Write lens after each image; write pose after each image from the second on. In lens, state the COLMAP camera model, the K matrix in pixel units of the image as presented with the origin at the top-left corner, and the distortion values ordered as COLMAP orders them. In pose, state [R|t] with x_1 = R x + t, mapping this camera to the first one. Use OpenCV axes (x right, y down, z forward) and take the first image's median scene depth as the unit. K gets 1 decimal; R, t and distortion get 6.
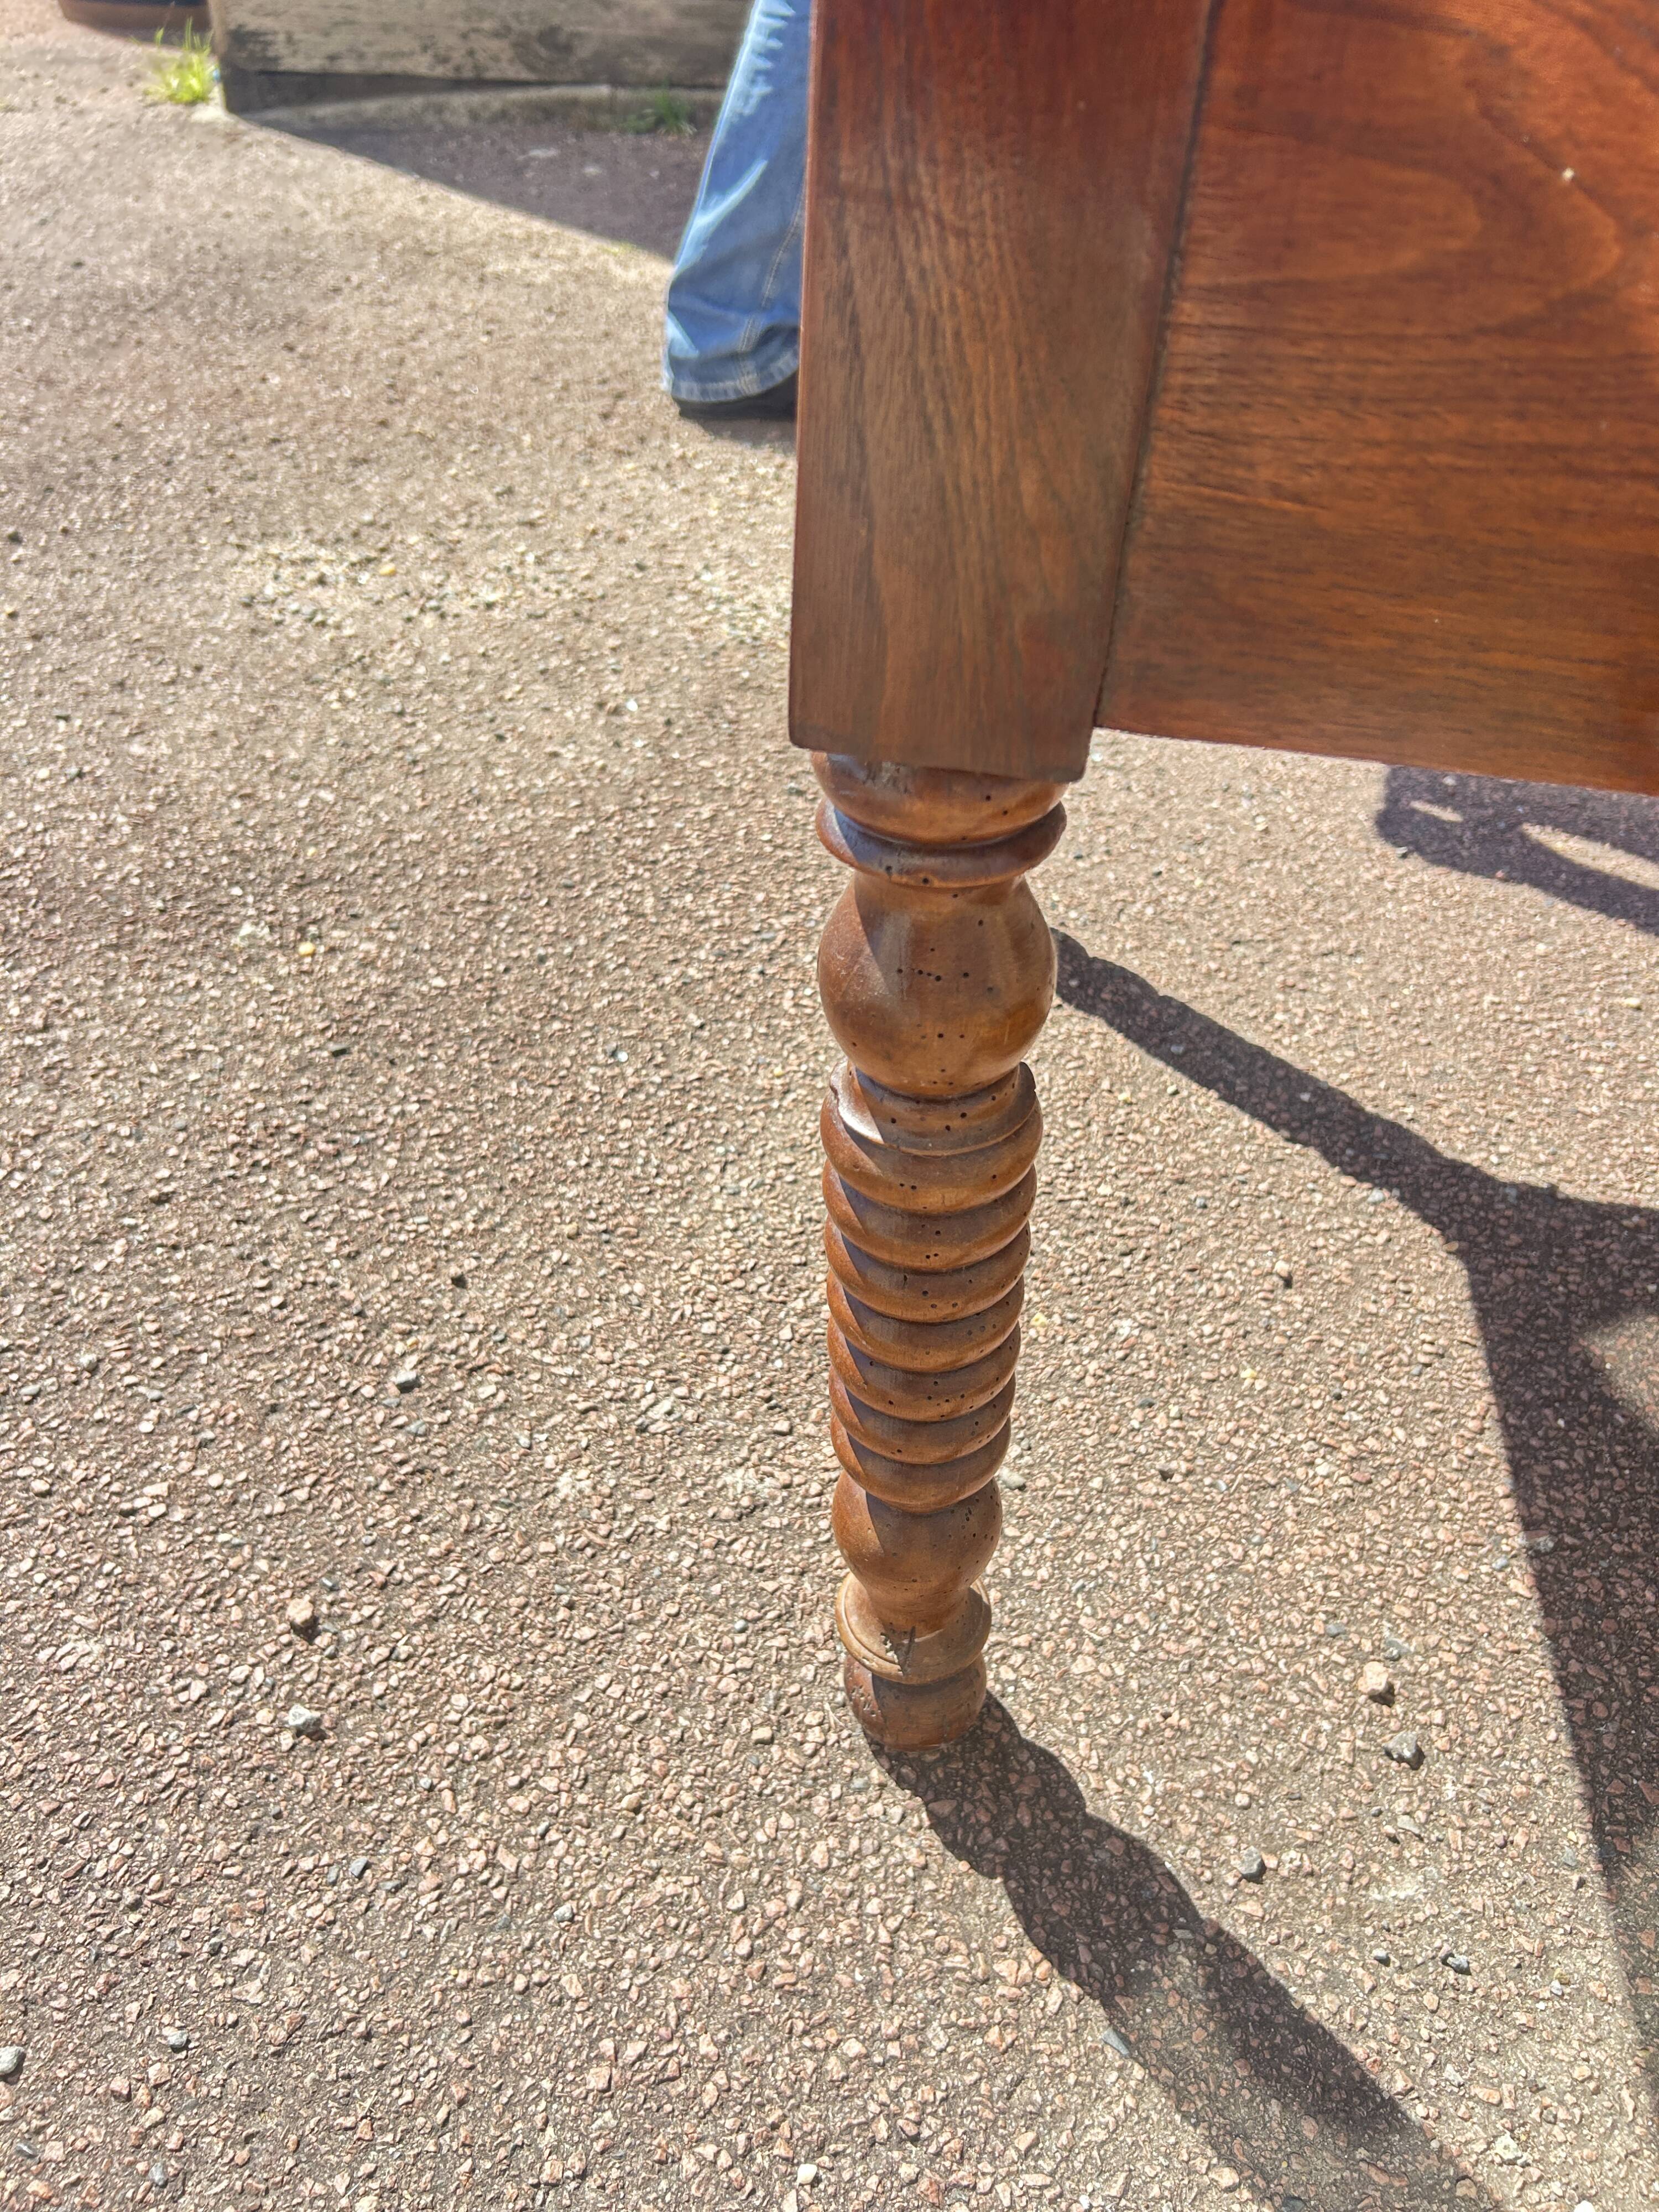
lens RADIAL K [[1763.6, 0, 835.2], [0, 1763.6, 1103.3], [0, 0, 1]] dist [0.013515, -0.014893]
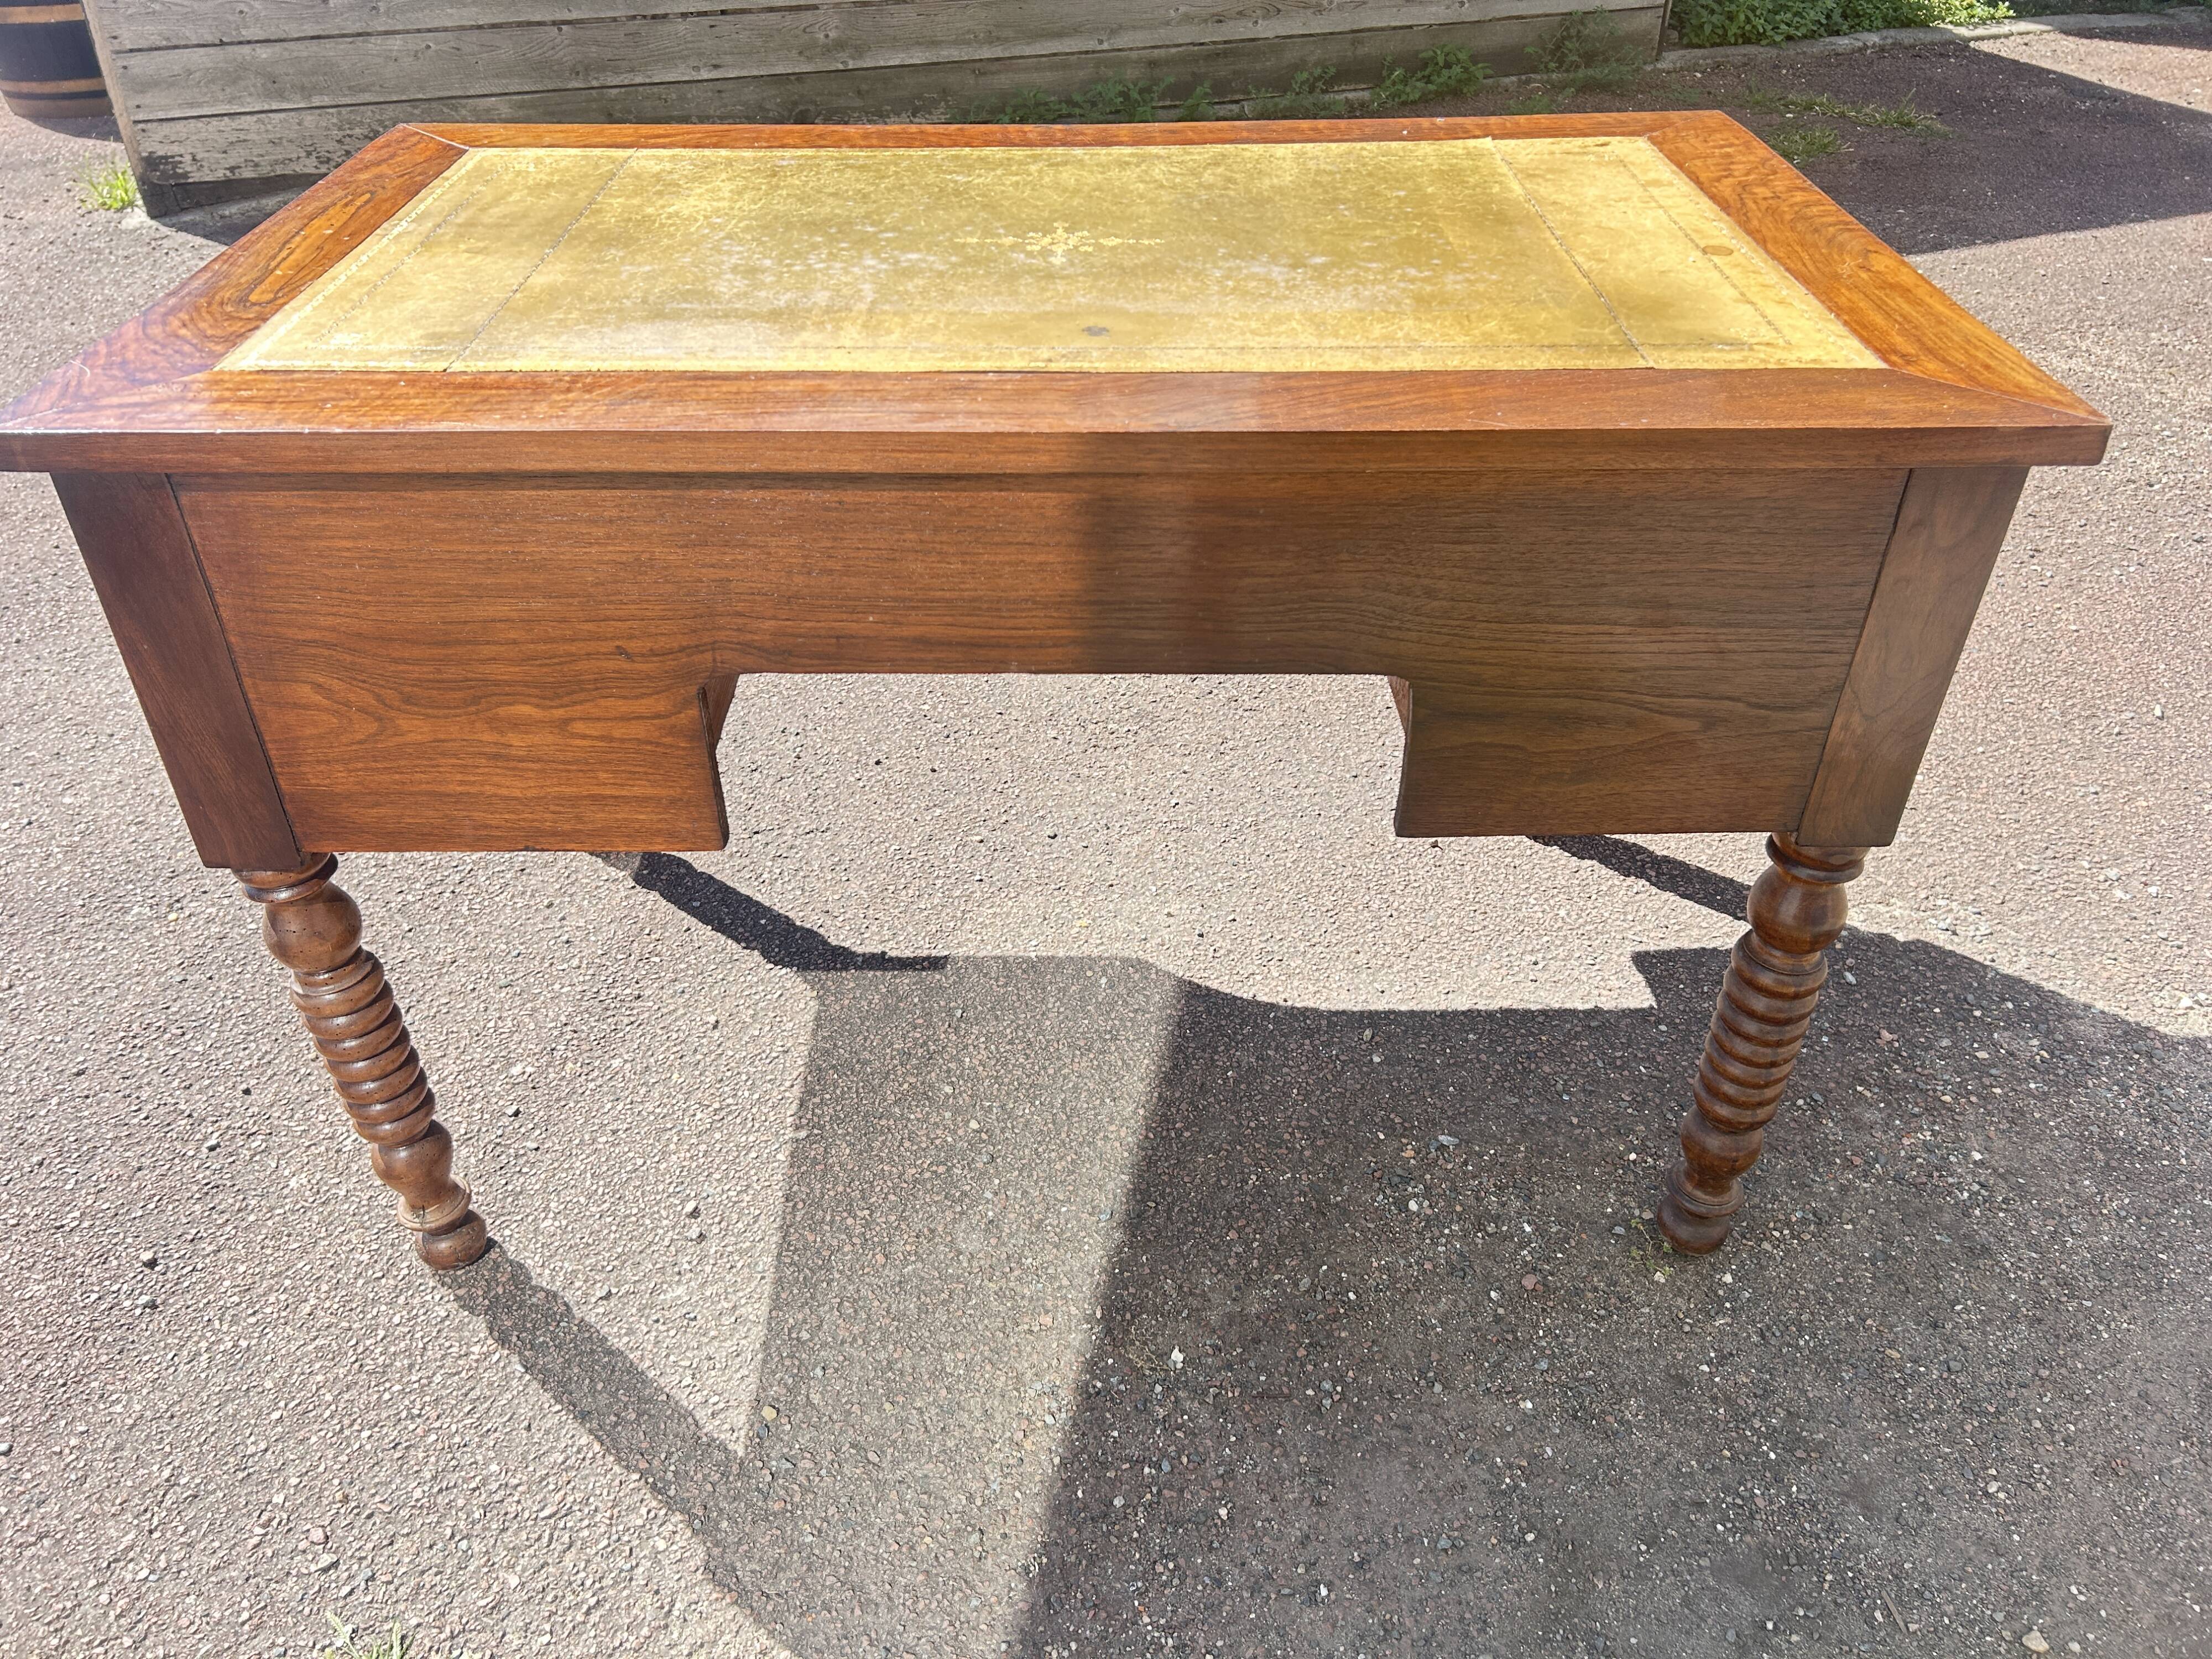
lens RADIAL K [[1691.7, 0, 1109.8], [0, 1691.7, 825.6], [0, 0, 1]] dist [0.033385, -0.041250]
pose [[0.985382, -0.135121, 0.103751, 0.649677], [0.140007, 0.989288, -0.041321, 0.029099], [-0.097056, 0.055242, 0.993745, -1.083975]]
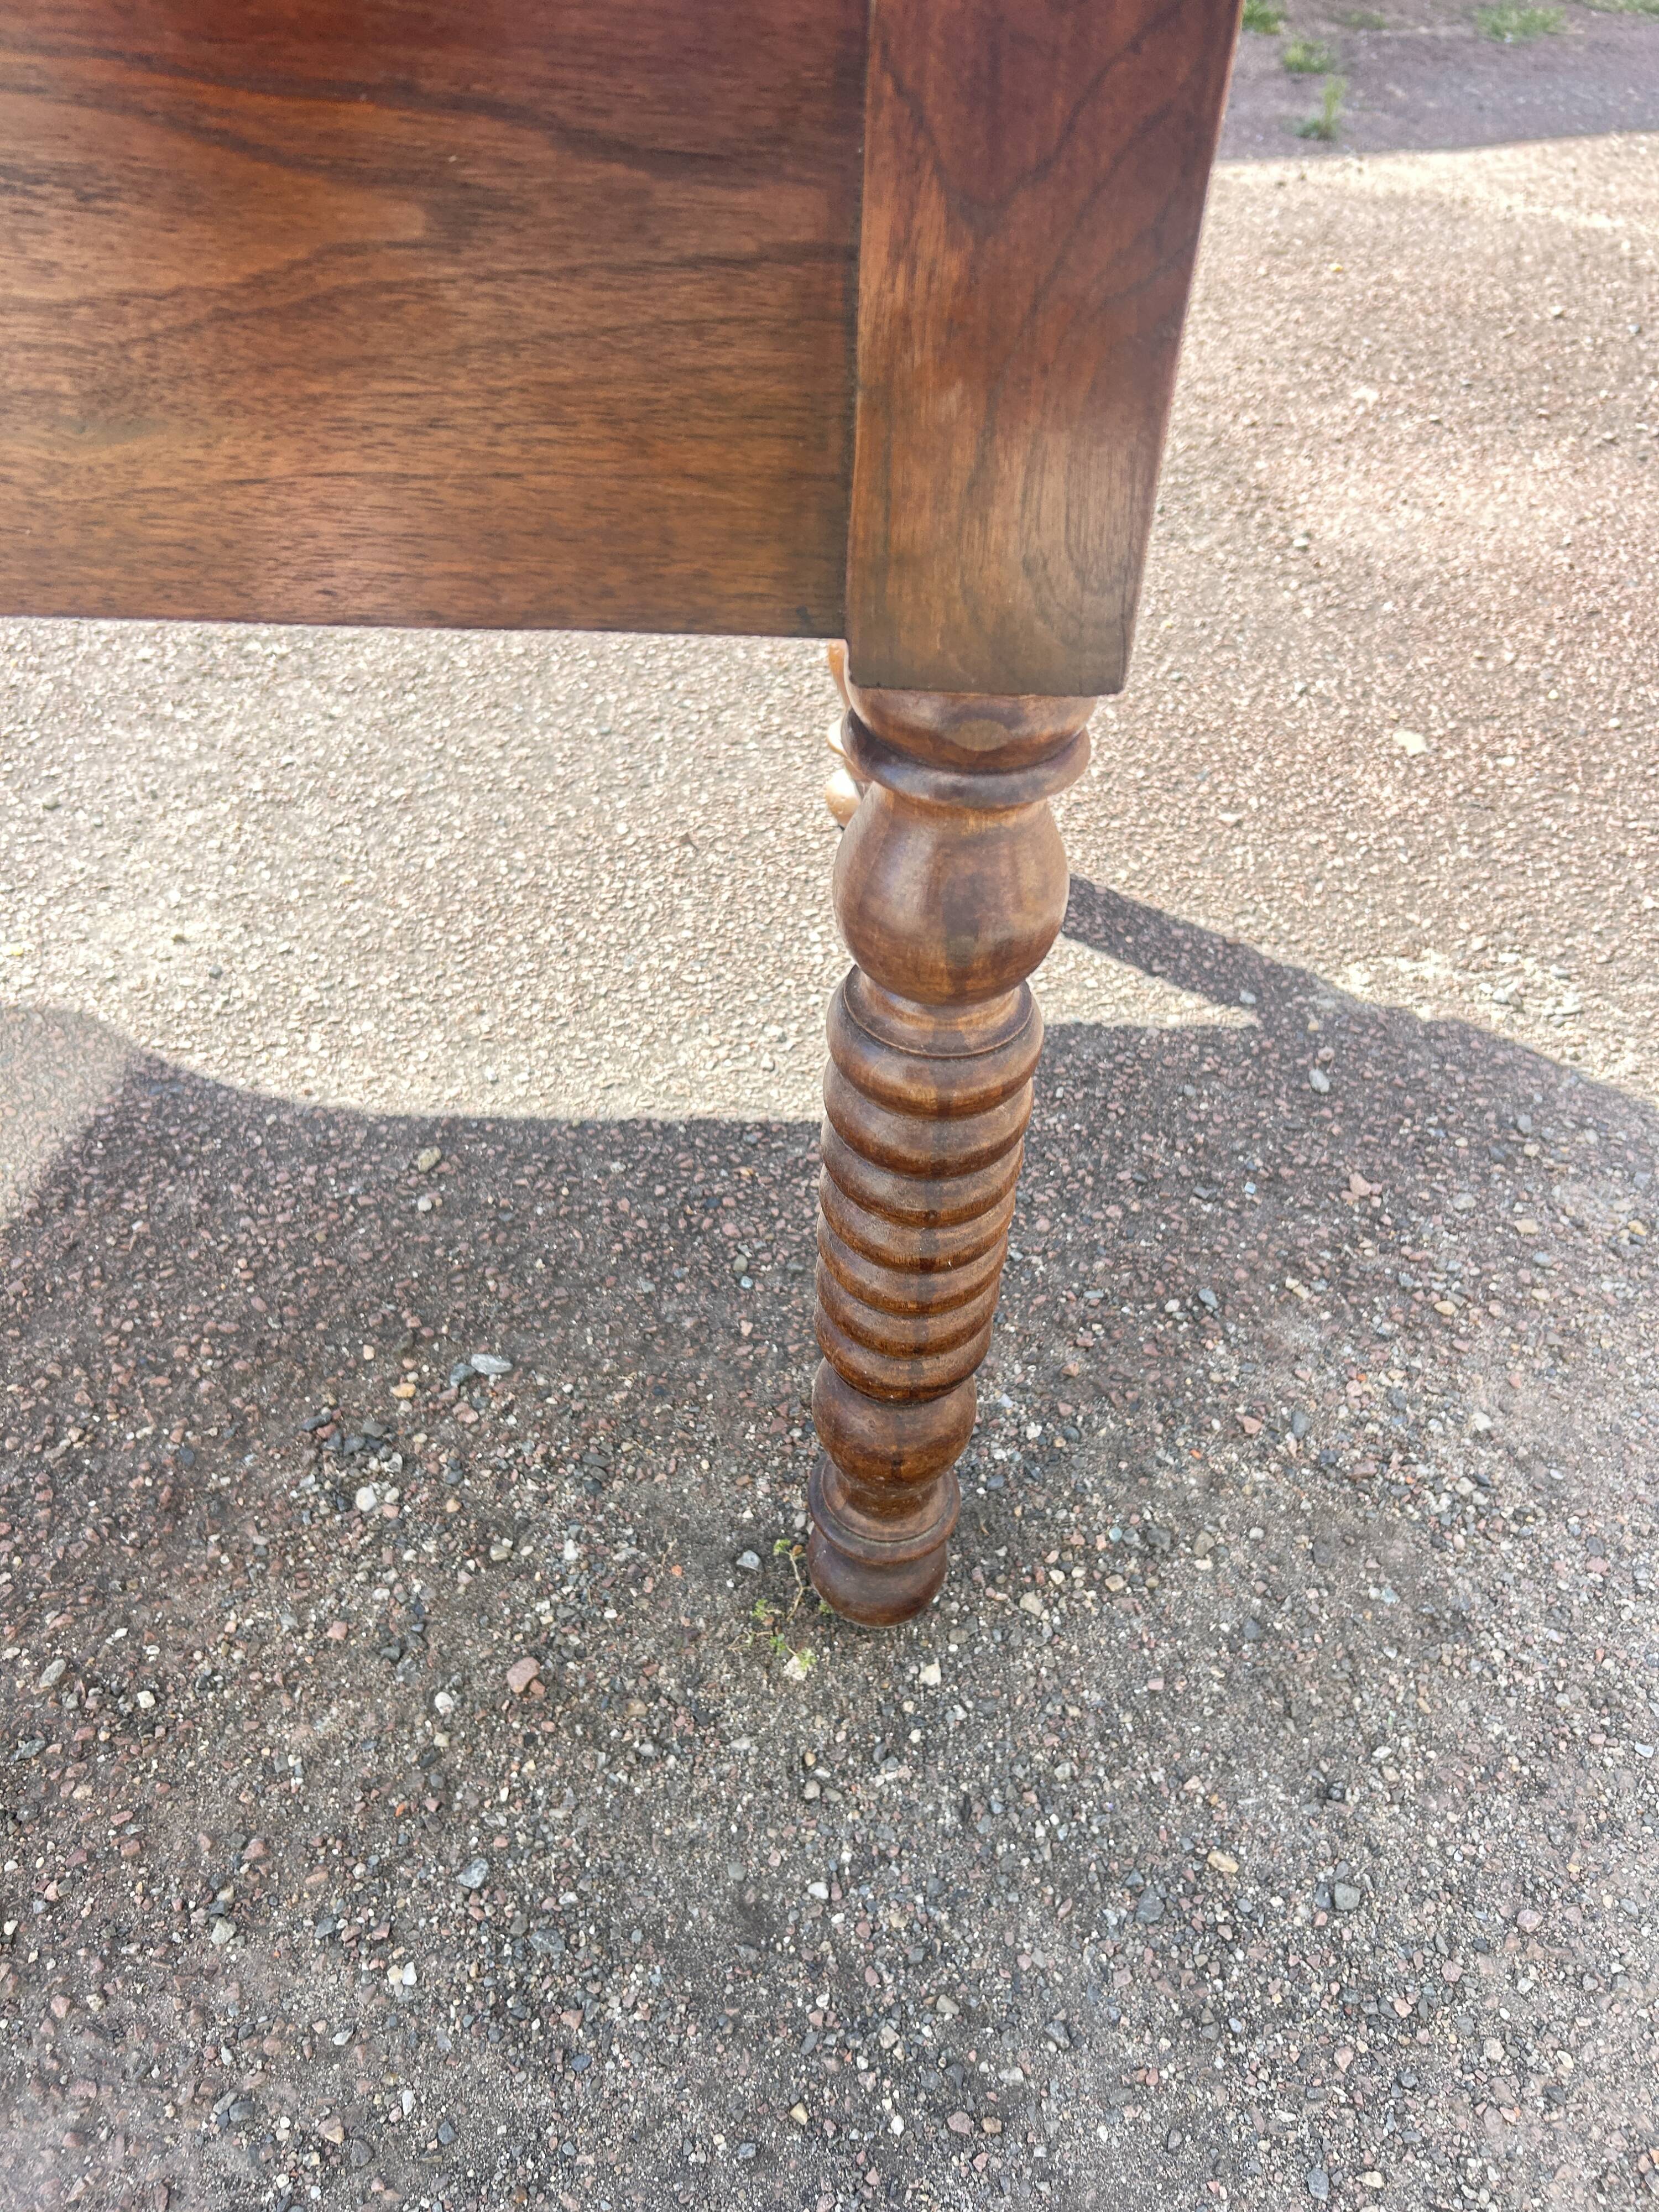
lens RADIAL K [[1691.7, 0, 871.2], [0, 1691.7, 1095.8], [0, 0, 1]] dist [0.033385, -0.041250]
pose [[0.987859, -0.115941, 0.103400, 1.399374], [0.109748, 0.991915, 0.063719, 0.174295], [-0.109951, -0.051598, 0.992597, -0.101145]]
